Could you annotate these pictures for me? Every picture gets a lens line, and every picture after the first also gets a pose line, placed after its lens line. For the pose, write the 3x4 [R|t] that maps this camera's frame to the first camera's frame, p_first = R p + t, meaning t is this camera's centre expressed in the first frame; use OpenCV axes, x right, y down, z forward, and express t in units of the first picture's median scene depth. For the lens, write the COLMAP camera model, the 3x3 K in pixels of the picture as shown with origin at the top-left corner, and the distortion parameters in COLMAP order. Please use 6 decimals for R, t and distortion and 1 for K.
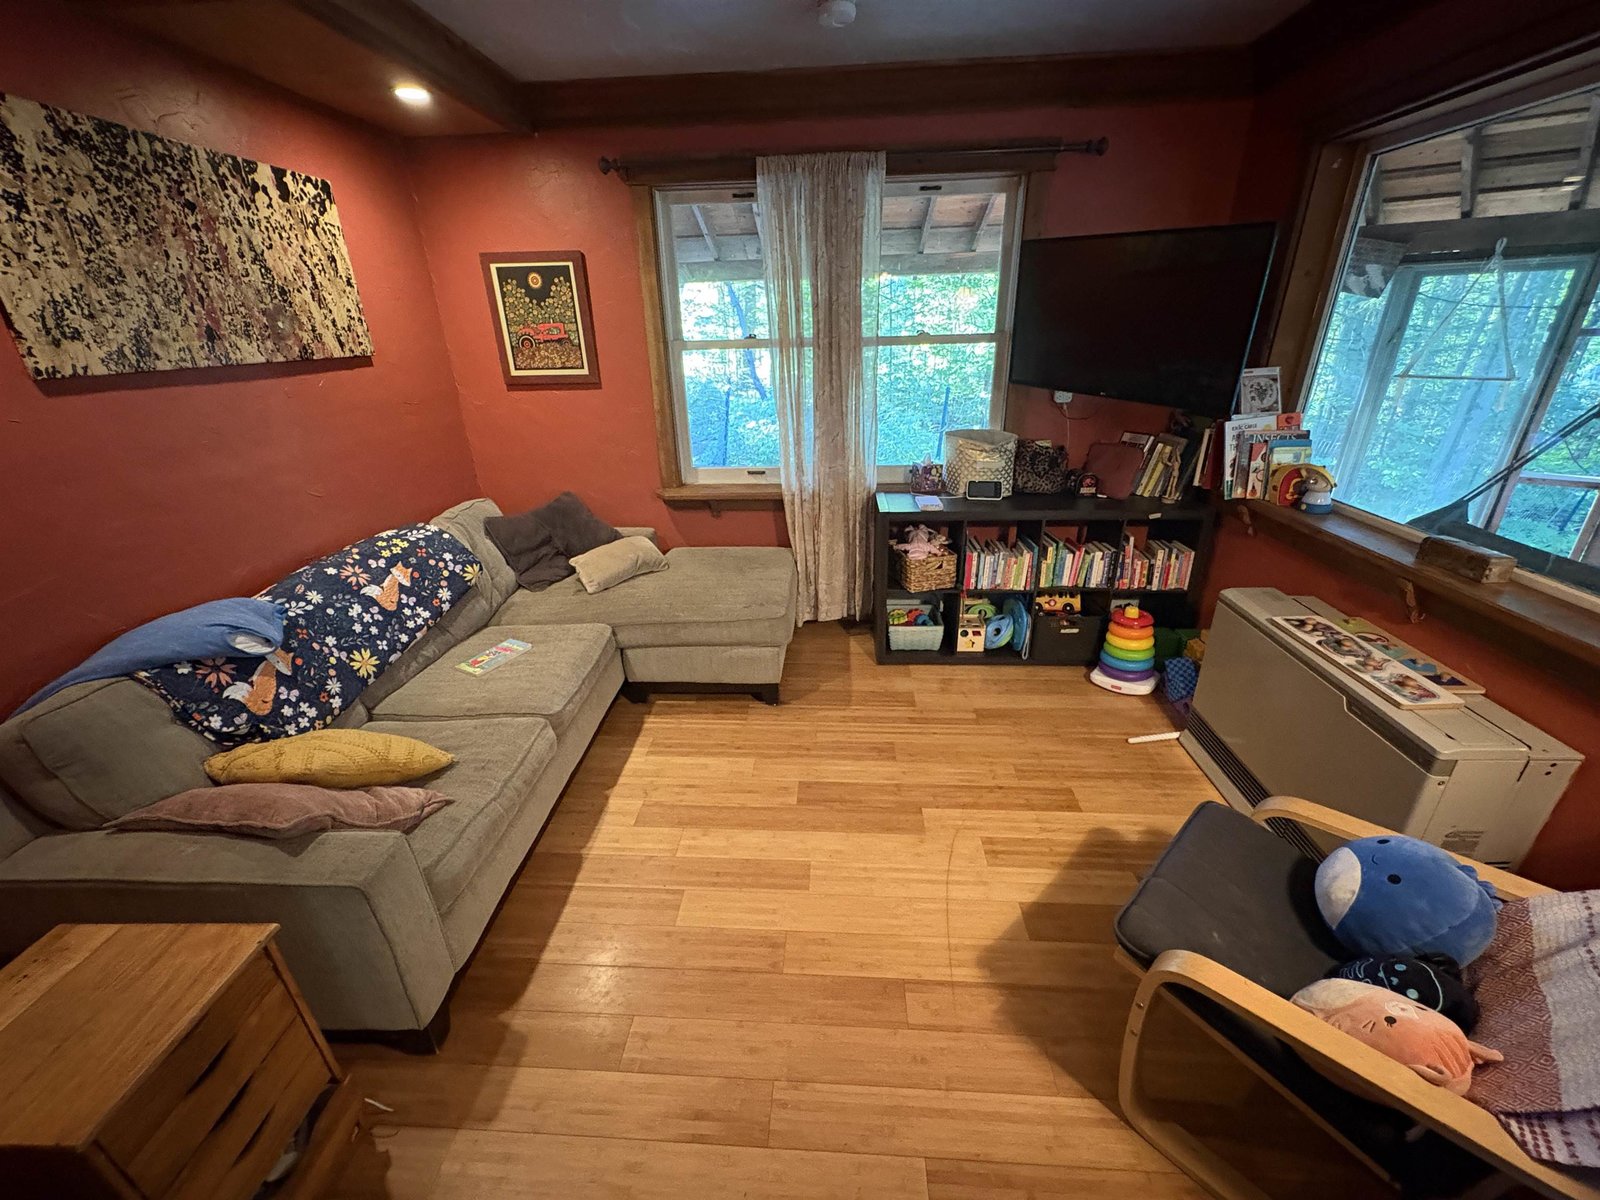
lens RADIAL K [[639.5, 0, 798.8], [0, 639.5, 602.8], [0, 0, 1]] dist [0.000428, -0.000479]
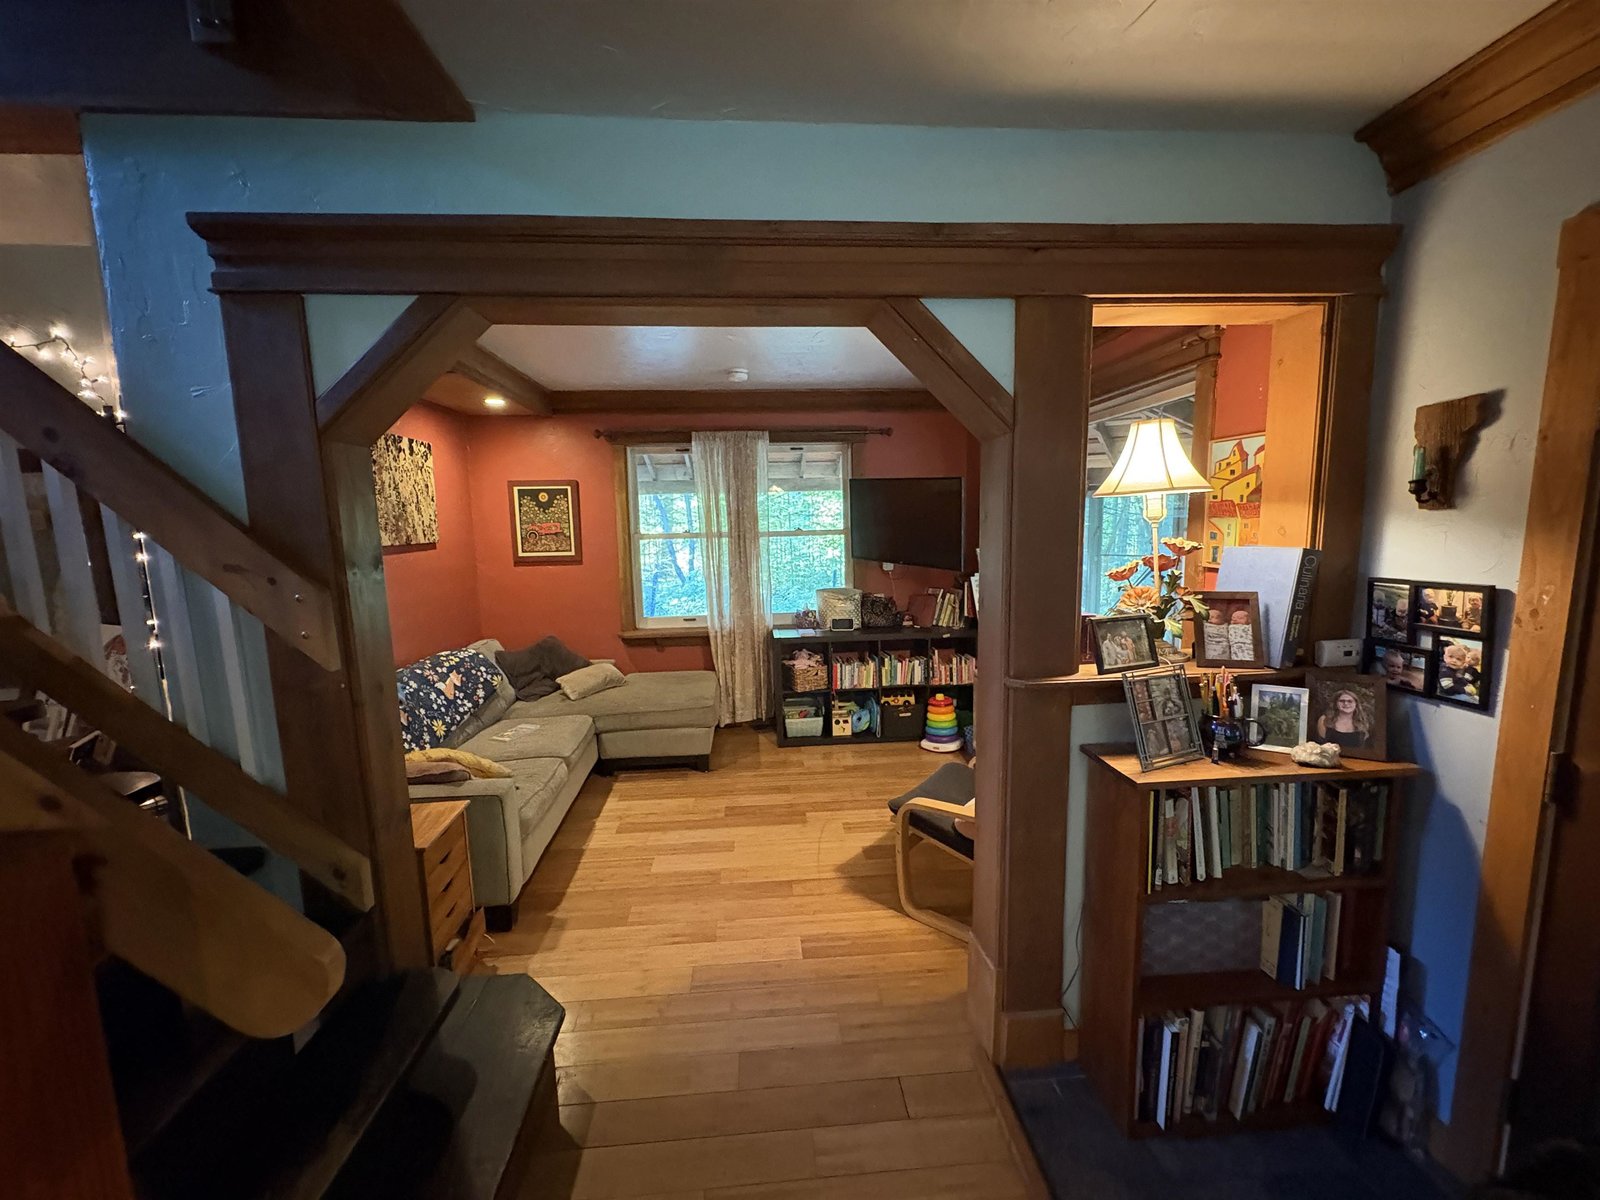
lens RADIAL K [[639.5, 0, 795.3], [0, 639.5, 602.0], [0, 0, 1]] dist [0.000428, -0.000479]
pose [[0.991414, -0.013958, 0.130010, -0.021394], [0.050245, 0.958616, -0.280234, 0.211441], [-0.120718, 0.284361, 0.951087, -0.494020]]
